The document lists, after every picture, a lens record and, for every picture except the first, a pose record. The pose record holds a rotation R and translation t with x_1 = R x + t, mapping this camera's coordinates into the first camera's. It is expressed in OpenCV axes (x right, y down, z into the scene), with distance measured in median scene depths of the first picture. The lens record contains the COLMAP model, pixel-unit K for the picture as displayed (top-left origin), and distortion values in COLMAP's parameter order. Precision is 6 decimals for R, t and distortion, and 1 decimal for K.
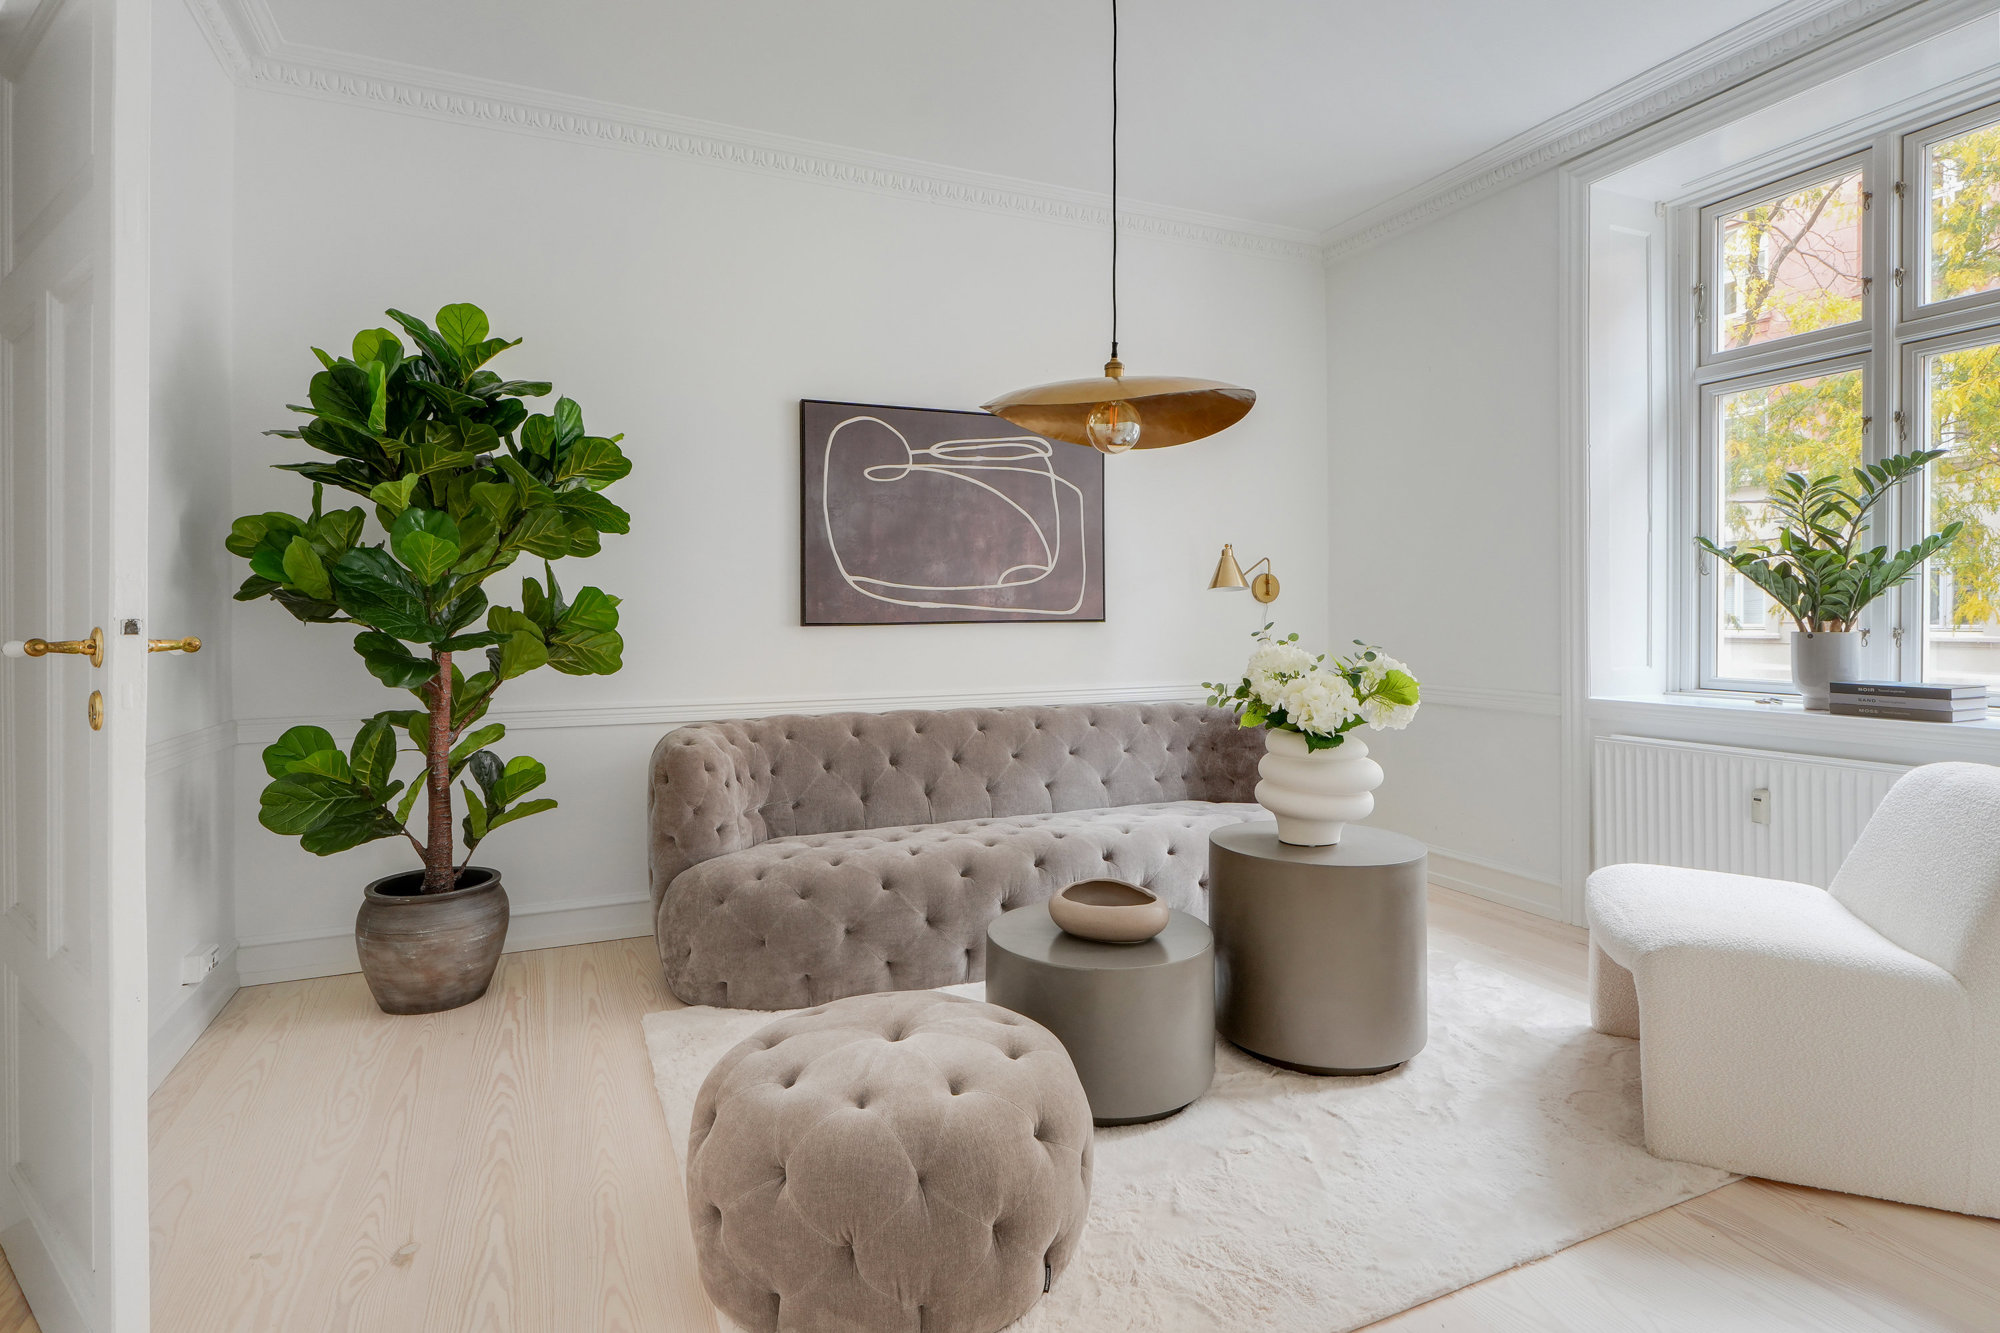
lens RADIAL K [[1007.6, 0, 997.0], [0, 1007.6, 618.8], [0, 0, 1]] dist [0.001746, -0.000036]
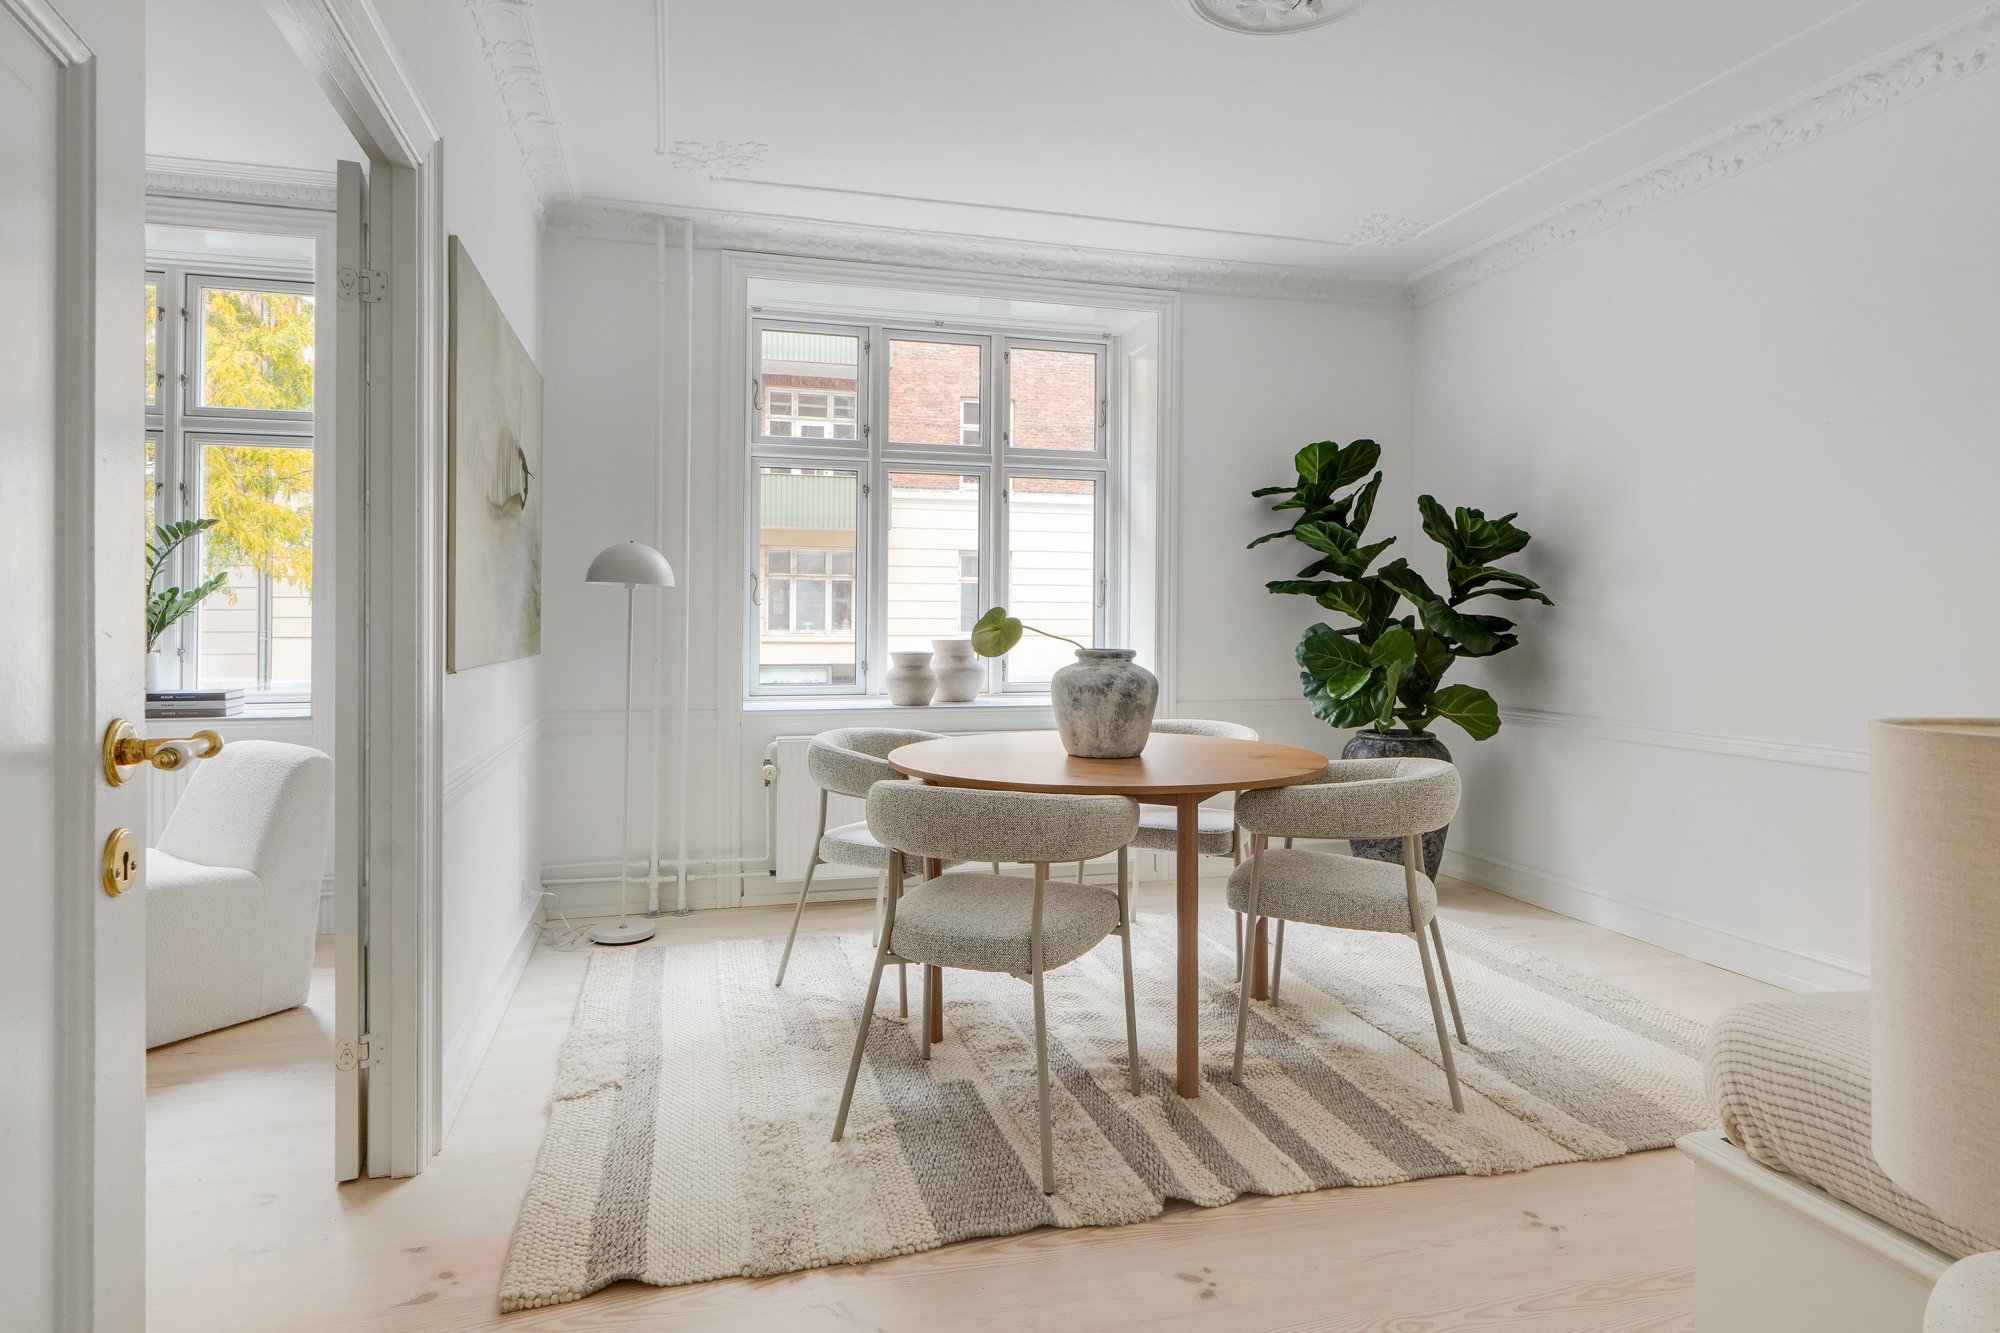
lens RADIAL K [[1105.1, 0, 1003.0], [0, 1105.1, 617.3], [0, 0, 1]] dist [0.001690, -0.000218]
pose [[0.138169, 0.007566, 0.990380, -0.384754], [-0.001775, 0.999971, -0.007391, -0.023405], [-0.990407, -0.000737, 0.138178, -0.256371]]
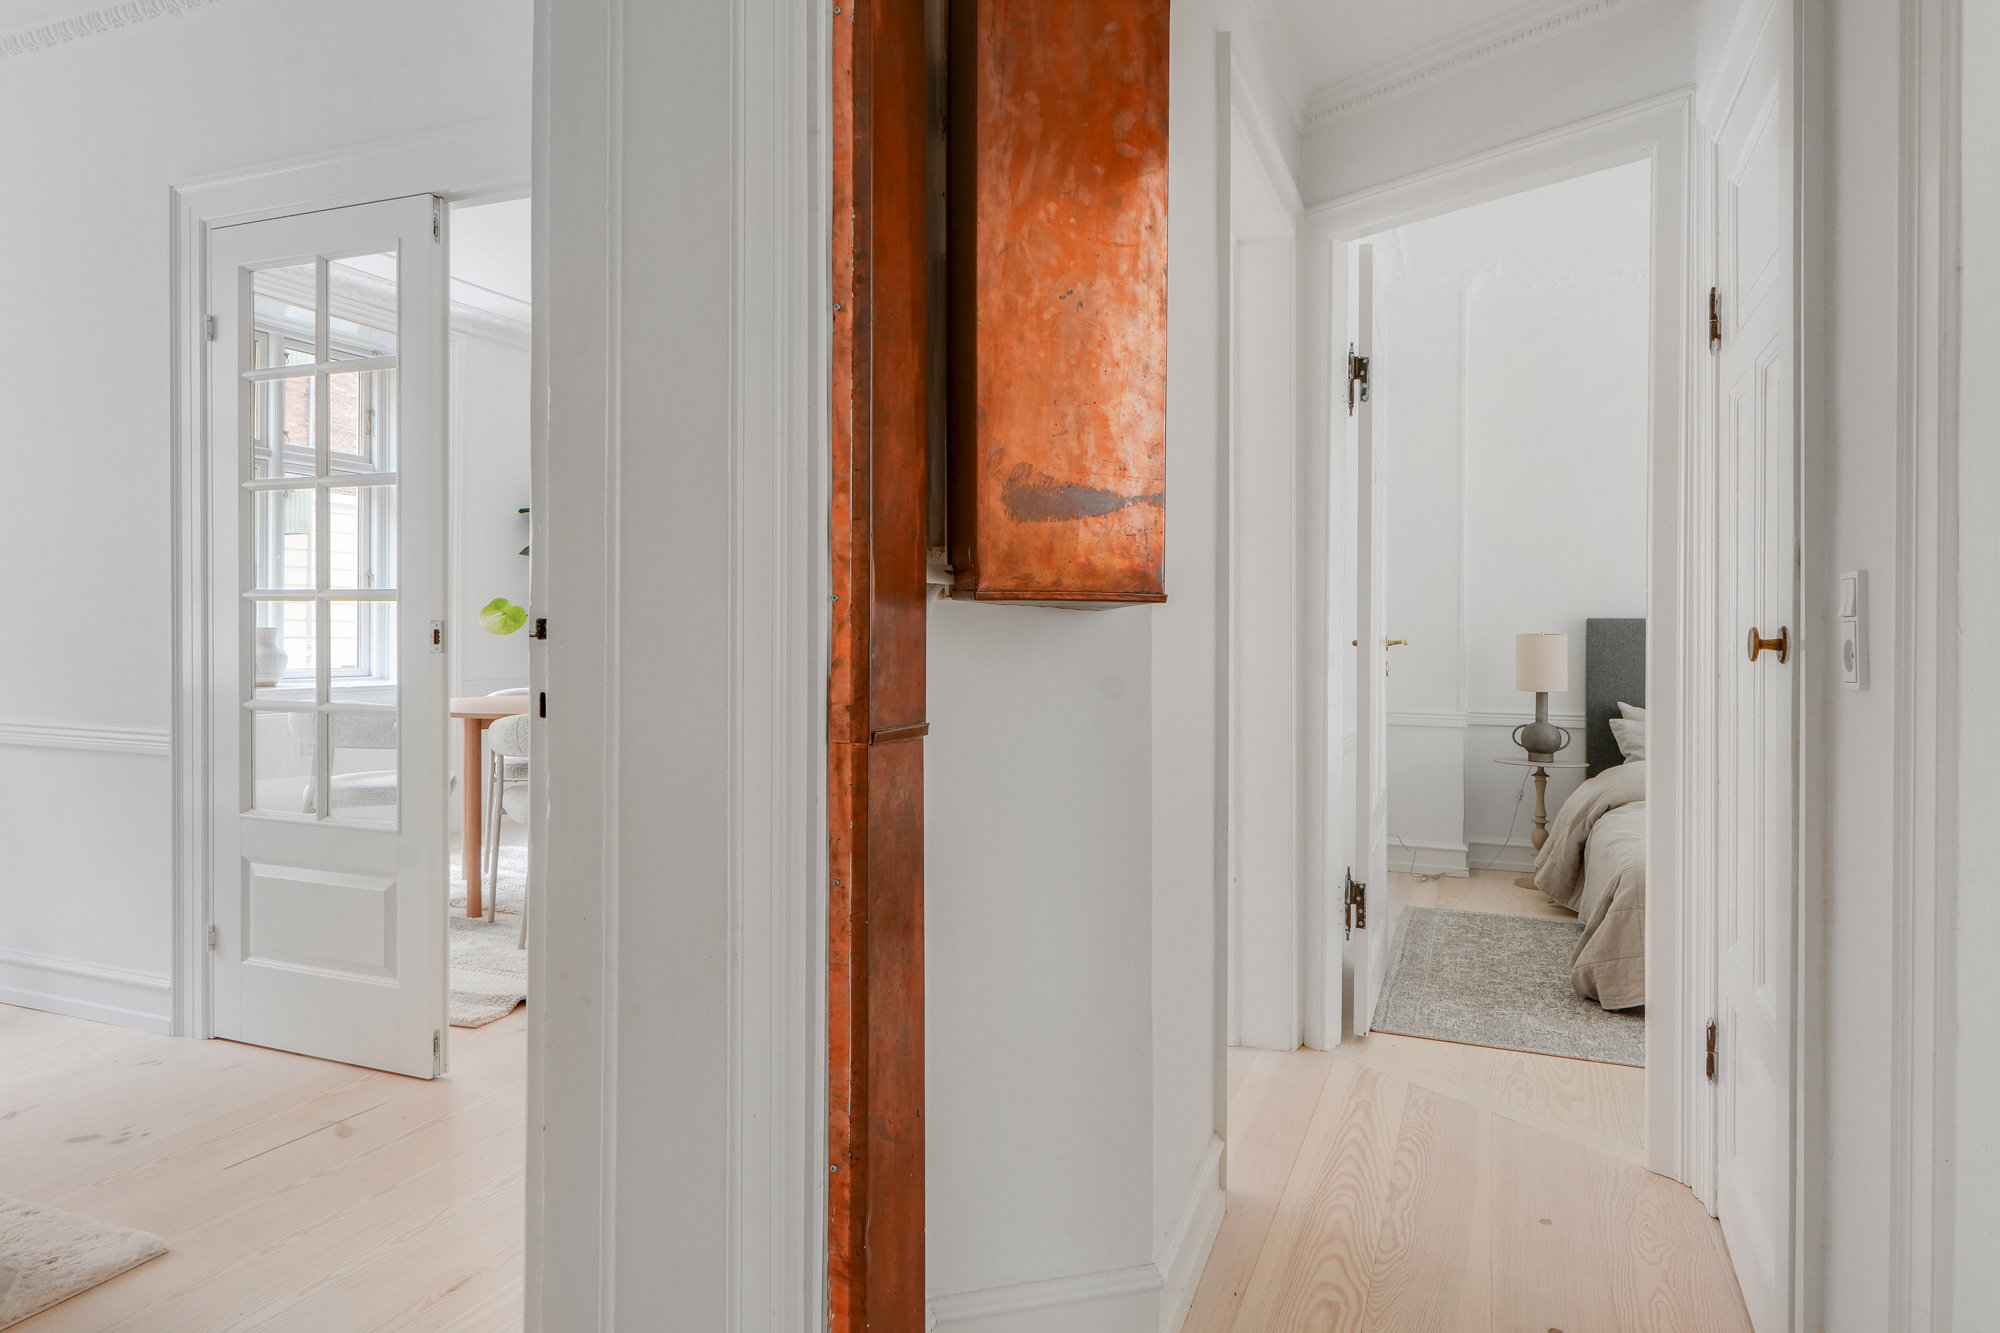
lens RADIAL K [[1213.3, 0, 1005.1], [0, 1213.3, 628.6], [0, 0, 1]] dist [0.004099, 0.000534]
pose [[-0.700168, -0.000286, 0.713978, -0.926786], [-0.005689, 0.999970, -0.005178, 0.003916], [-0.713955, -0.007688, -0.700149, 0.542004]]
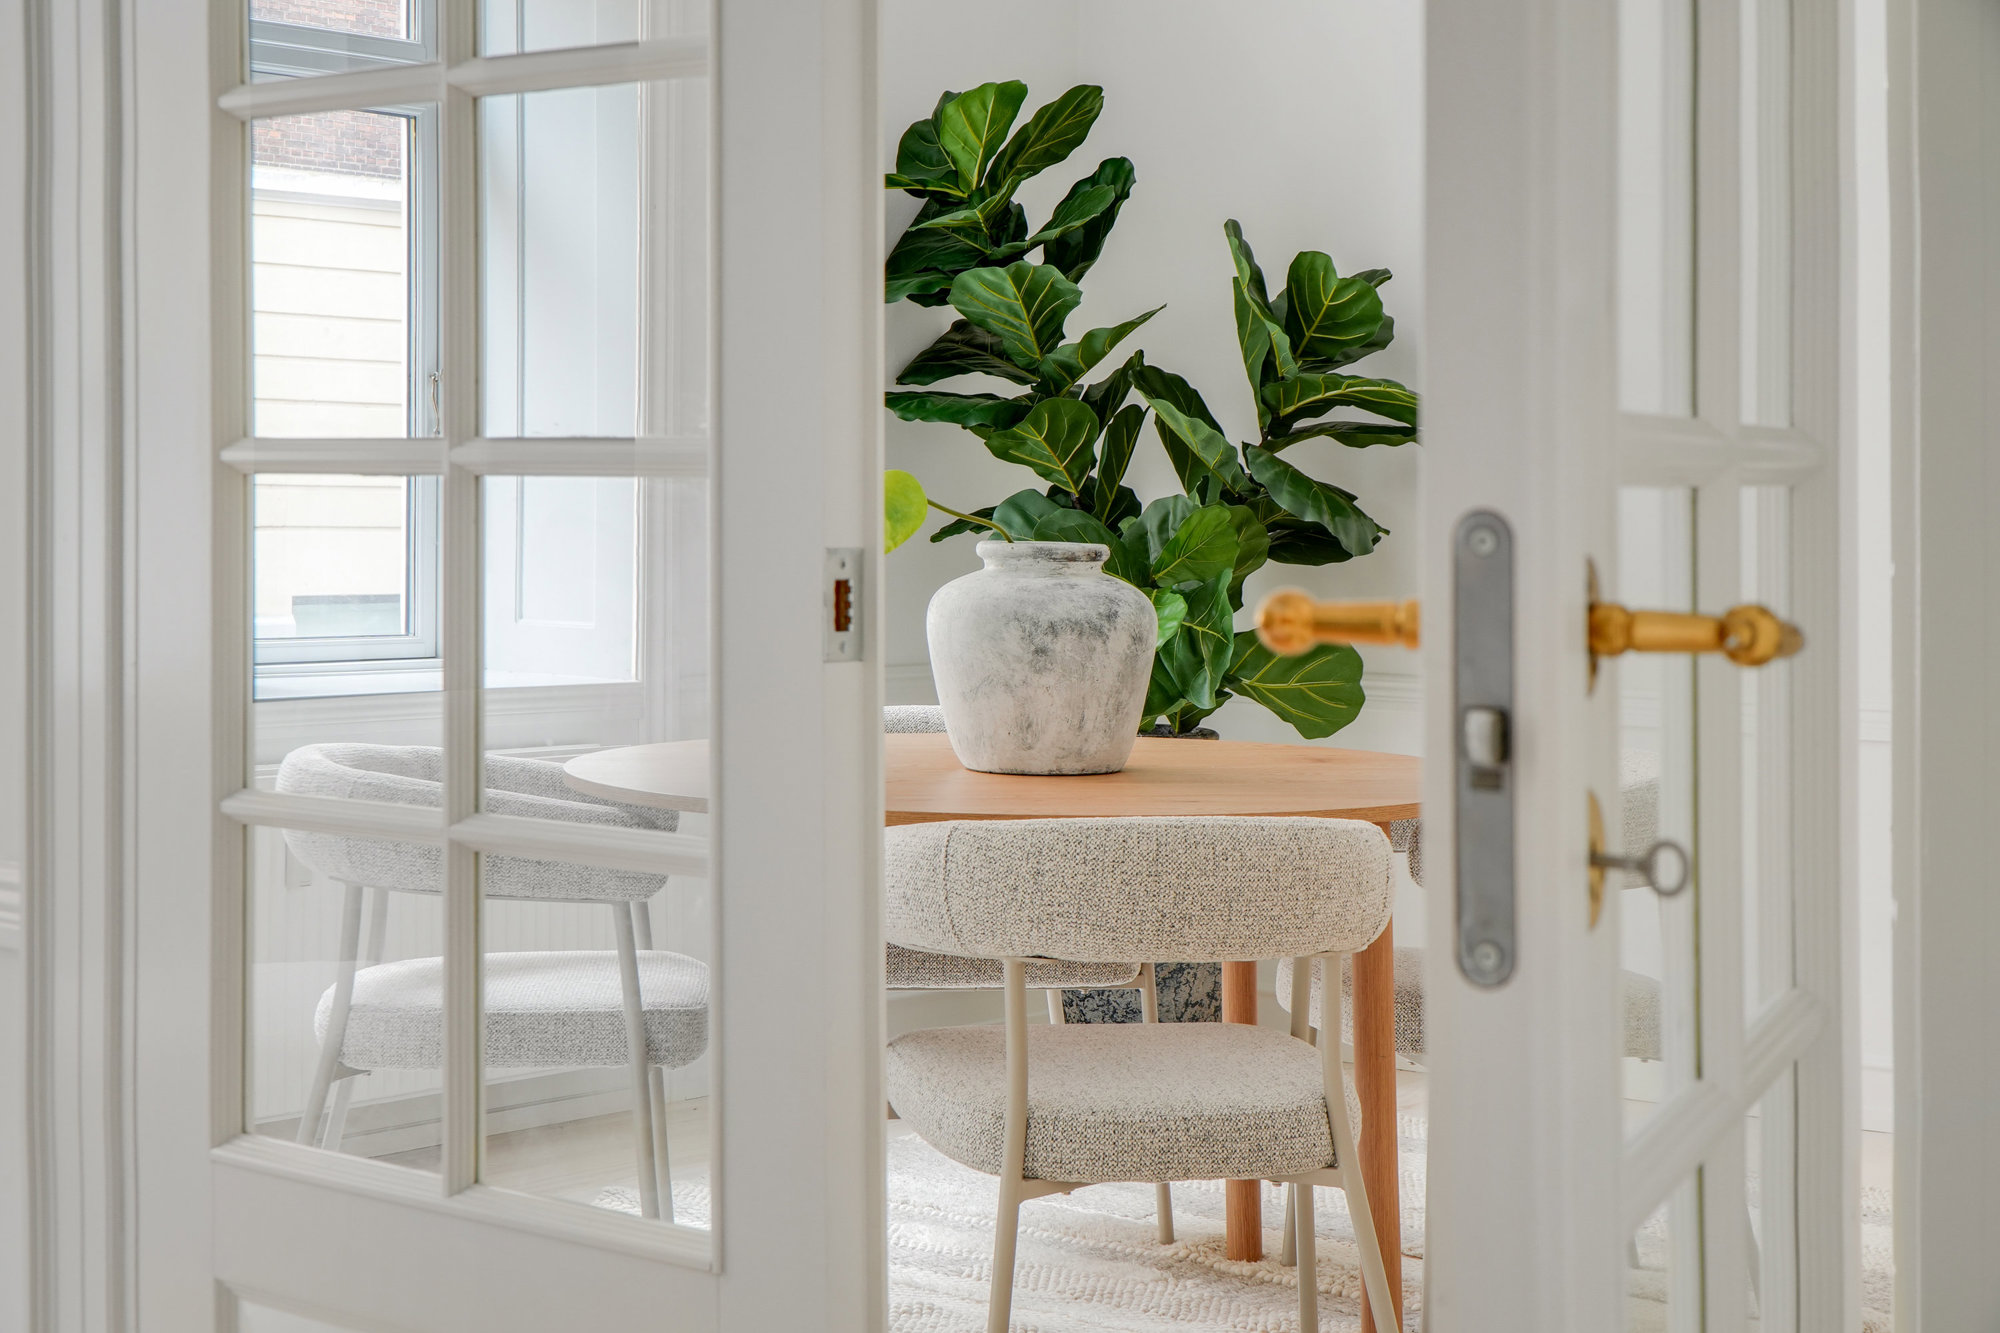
lens RADIAL K [[3250.4, 0, 1002.8], [0, 3250.4, 702.2], [0, 0, 1]] dist [-0.076557, 0.048412]
pose [[-0.478158, -0.054984, 0.876551, -0.581336], [-0.007755, 0.998264, 0.058388, -0.013888], [-0.878240, 0.021122, -0.477754, 0.509907]]
